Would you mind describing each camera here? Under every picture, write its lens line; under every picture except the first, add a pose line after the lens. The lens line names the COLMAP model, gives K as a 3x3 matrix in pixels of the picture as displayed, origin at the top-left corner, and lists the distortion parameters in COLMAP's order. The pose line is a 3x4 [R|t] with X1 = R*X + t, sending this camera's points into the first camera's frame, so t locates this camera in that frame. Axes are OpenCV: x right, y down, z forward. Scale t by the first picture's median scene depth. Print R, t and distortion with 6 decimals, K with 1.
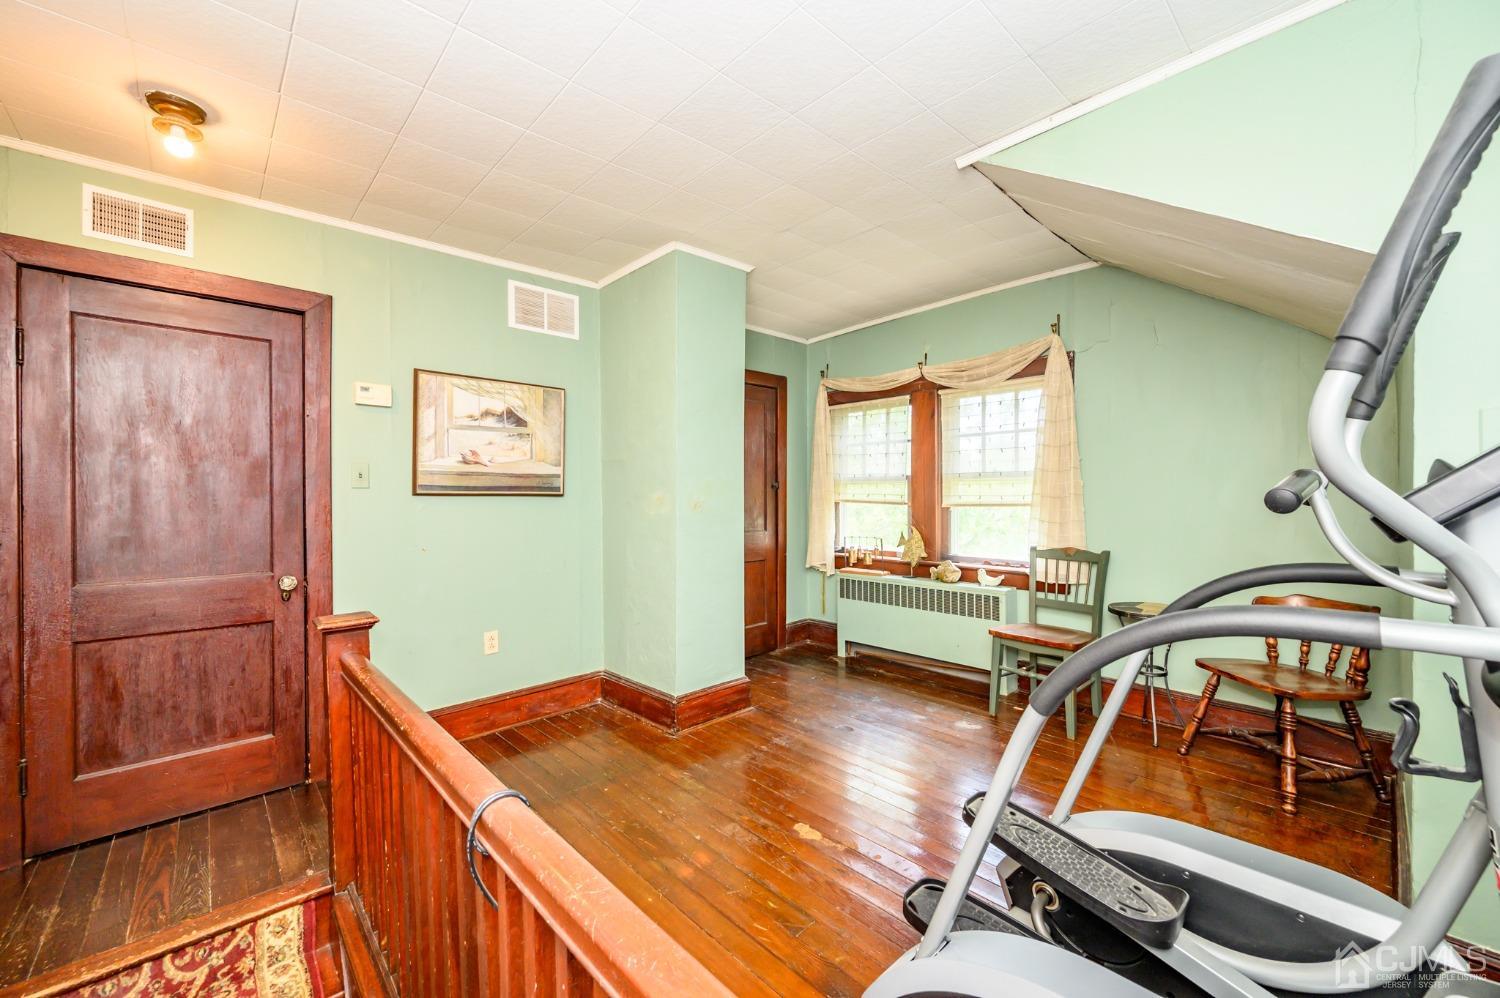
lens RADIAL K [[591.8, 0, 746.7], [0, 591.8, 496.7], [0, 0, 1]] dist [0.001147, 0.000145]
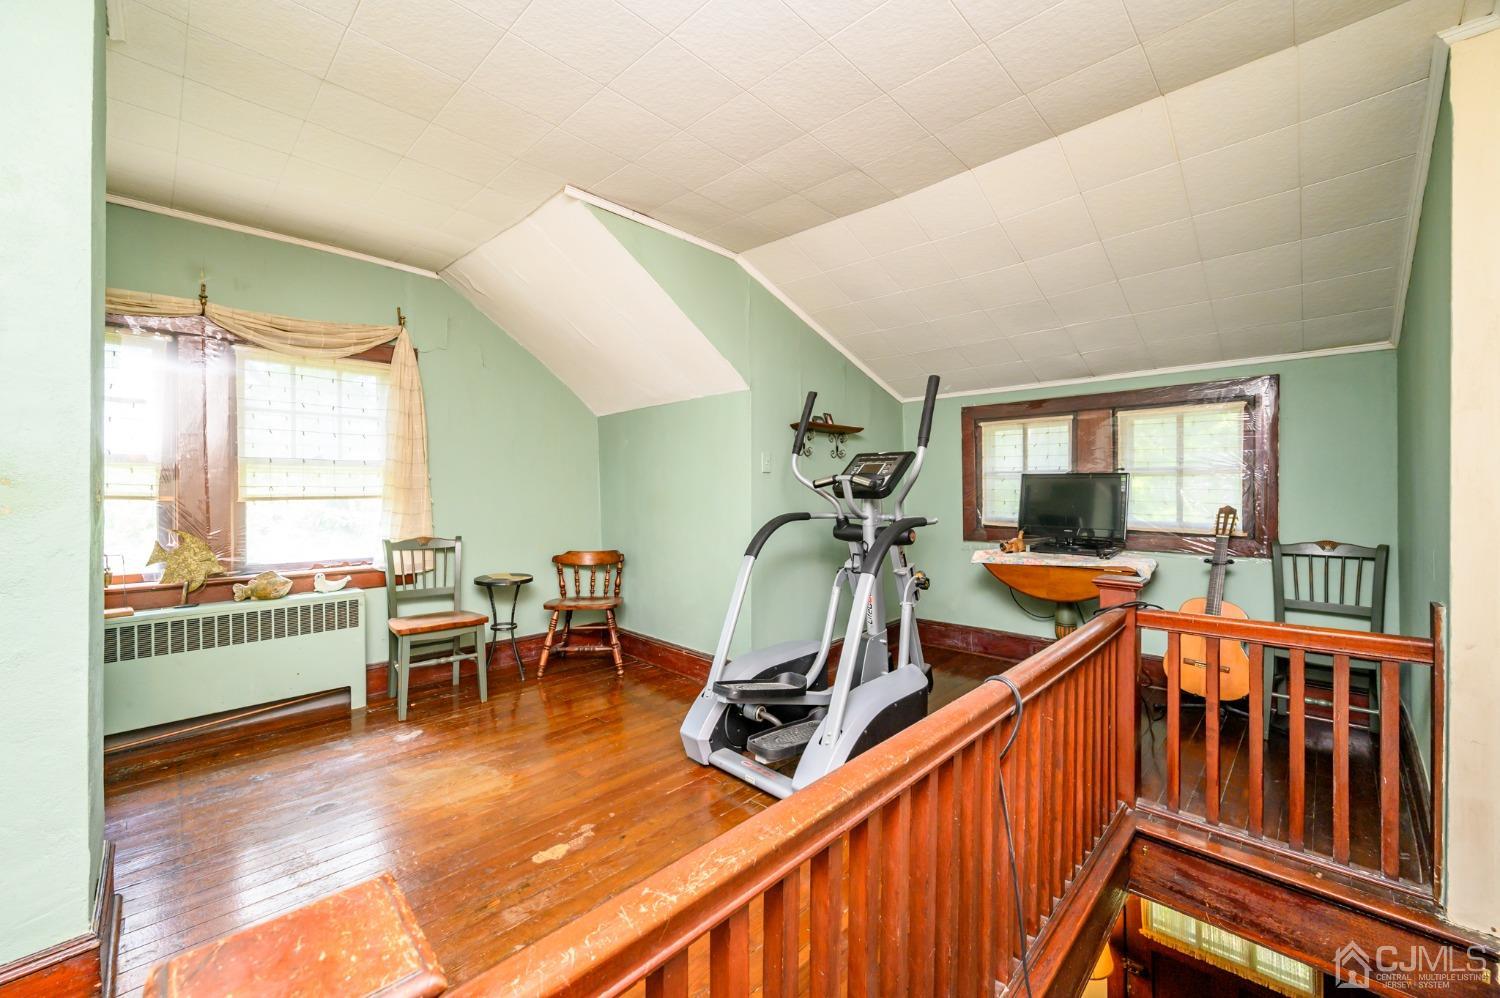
lens RADIAL K [[591.8, 0, 745.6], [0, 591.8, 494.1], [0, 0, 1]] dist [0.001147, 0.000145]
pose [[-0.042906, 0.000214, 0.999079, -0.524726], [0.005220, 0.999986, 0.000010, 0.012995], [-0.999065, 0.005216, -0.042906, 0.477181]]
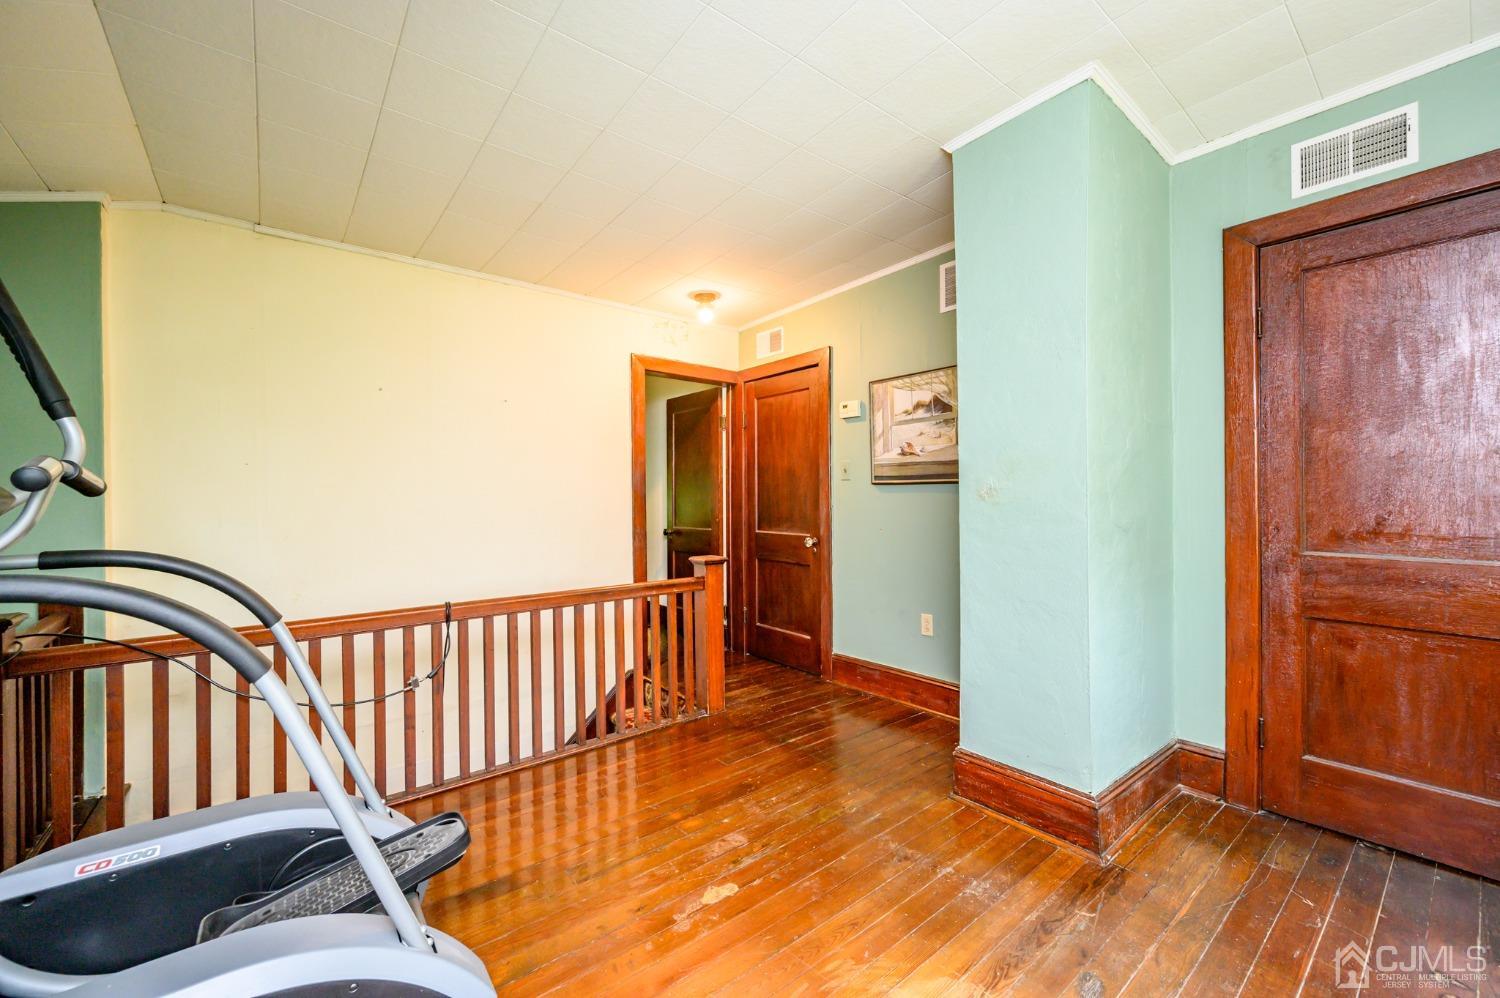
lens RADIAL K [[591.8, 0, 751.1], [0, 591.8, 499.7], [0, 0, 1]] dist [0.001147, 0.000145]
pose [[-0.078756, 0.007923, -0.996862, 0.578948], [0.001587, 0.999968, 0.007822, 0.016017], [0.996893, -0.000966, -0.078766, 0.714537]]
